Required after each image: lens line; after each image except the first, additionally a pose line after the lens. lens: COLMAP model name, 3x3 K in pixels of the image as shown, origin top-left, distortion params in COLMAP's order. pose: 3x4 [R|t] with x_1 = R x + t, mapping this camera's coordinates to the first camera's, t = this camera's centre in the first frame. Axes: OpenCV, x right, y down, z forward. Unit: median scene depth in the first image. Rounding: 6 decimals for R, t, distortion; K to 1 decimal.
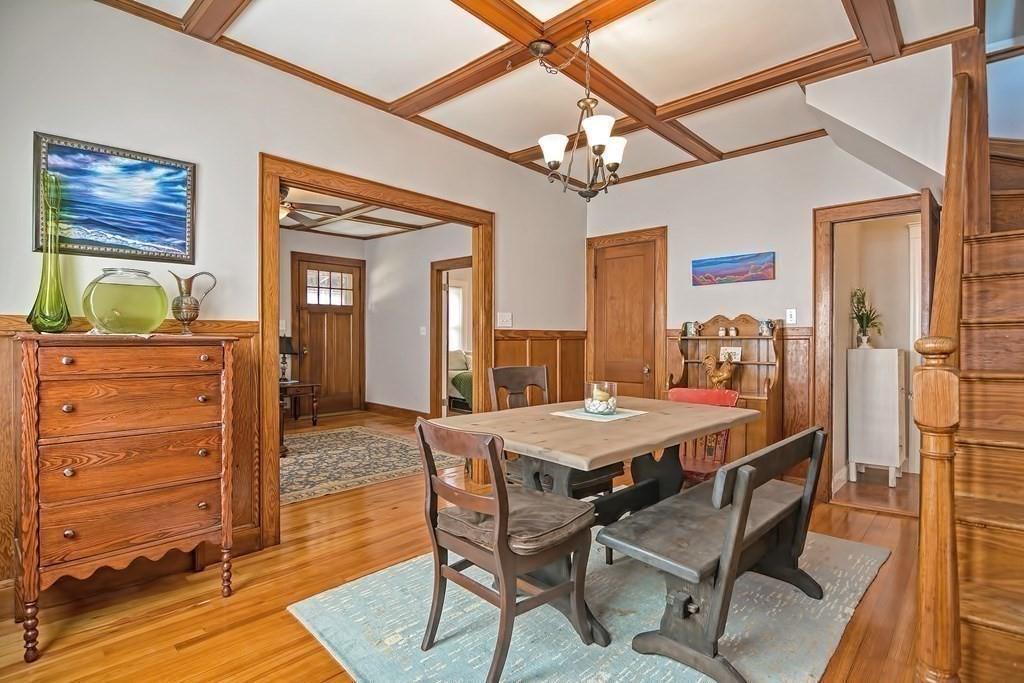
lens RADIAL K [[505.3, 0, 508.0], [0, 505.3, 340.8], [0, 0, 1]] dist [-0.003315, -0.014153]
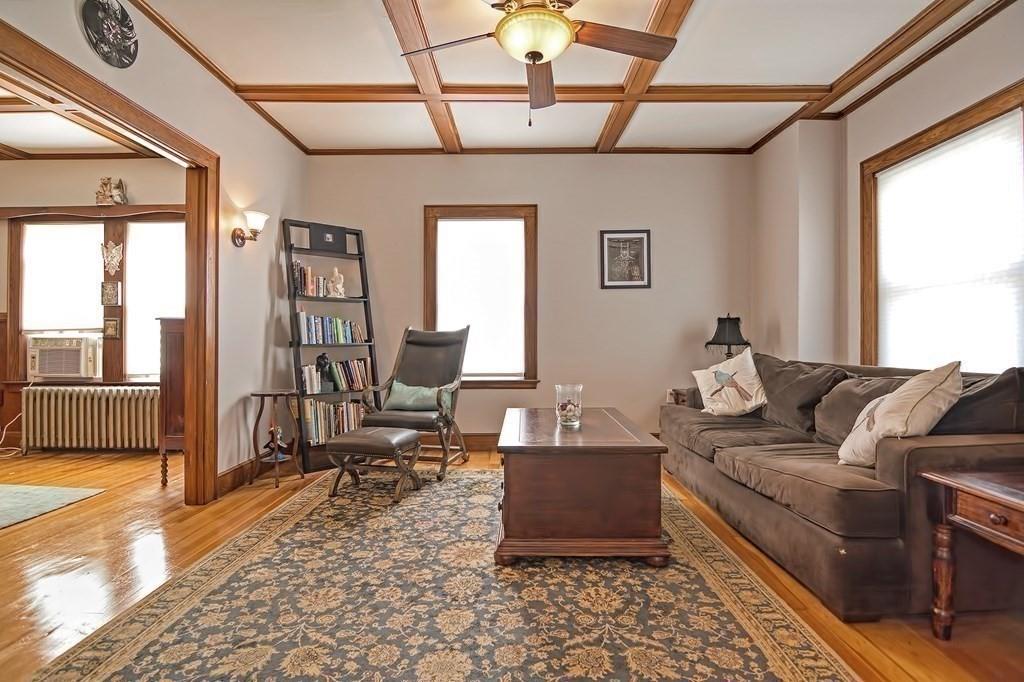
lens RADIAL K [[507.3, 0, 519.0], [0, 507.3, 341.4], [0, 0, 1]] dist [-0.002061, -0.015732]
pose [[-0.731762, -0.002934, -0.681554, -0.102119], [-0.005132, 0.999986, 0.001206, 0.019329], [0.681541, 0.004380, -0.731767, 0.979701]]
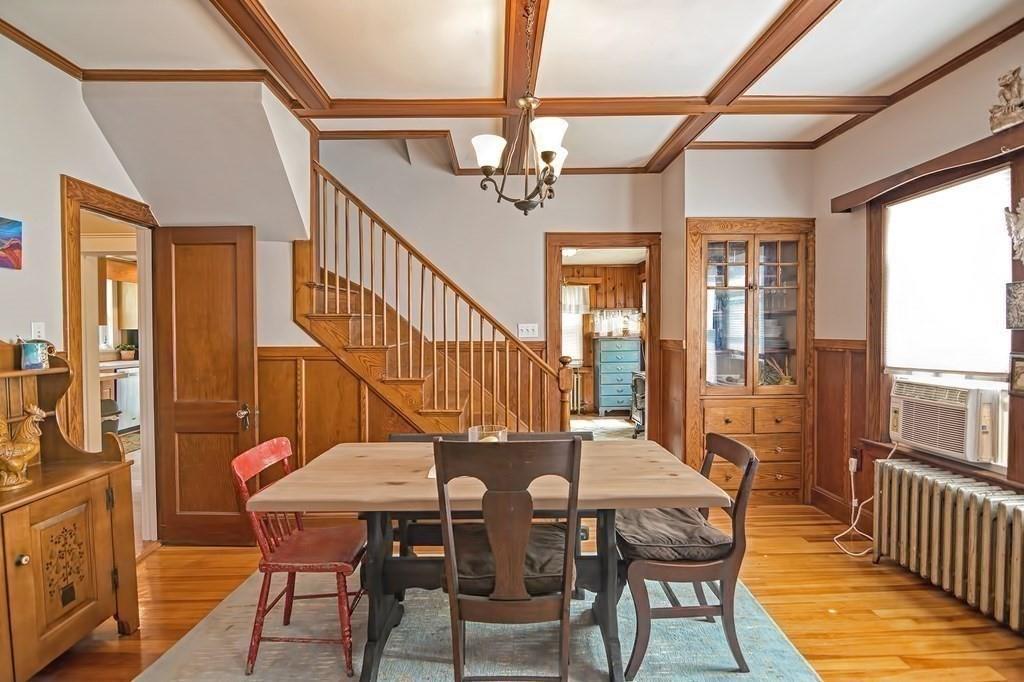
lens RADIAL K [[505.3, 0, 508.0], [0, 505.3, 340.3], [0, 0, 1]] dist [-0.003315, -0.014153]
pose [[-0.692598, -0.008672, 0.721271, -0.160464], [0.009559, 0.999730, 0.021199, -0.028115], [-0.721260, 0.021577, -0.692328, 0.584511]]
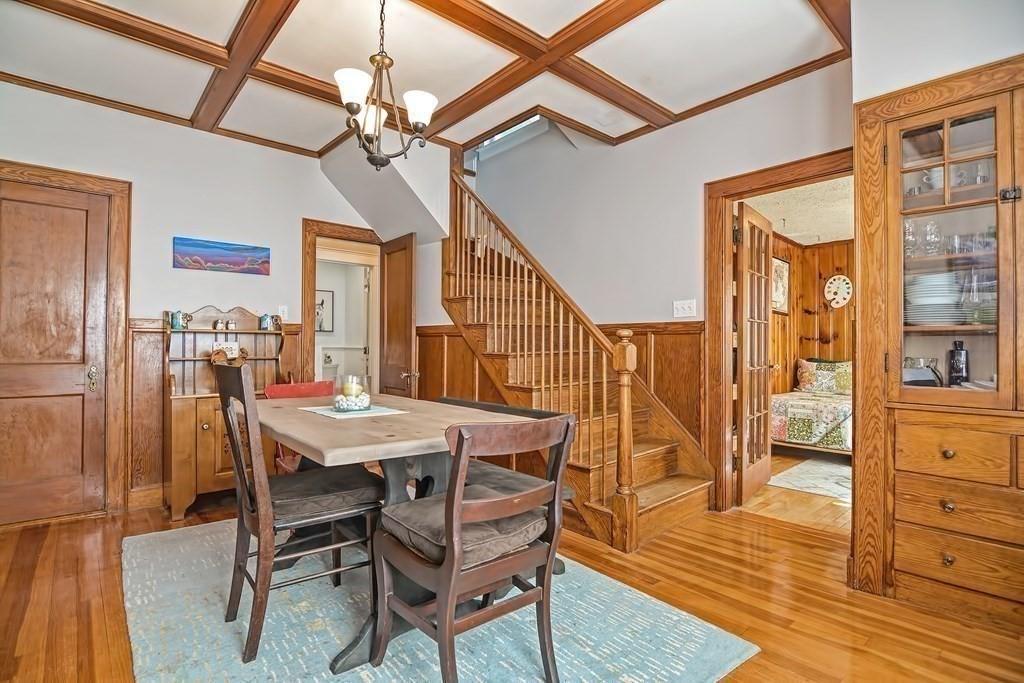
lens RADIAL K [[502.4, 0, 509.3], [0, 502.4, 341.2], [0, 0, 1]] dist [-0.004785, -0.011763]
pose [[0.117561, 0.014147, 0.992965, -0.248706], [-0.002020, 0.999900, -0.014006, 0.013997], [-0.993064, -0.000359, 0.117578, 0.242378]]
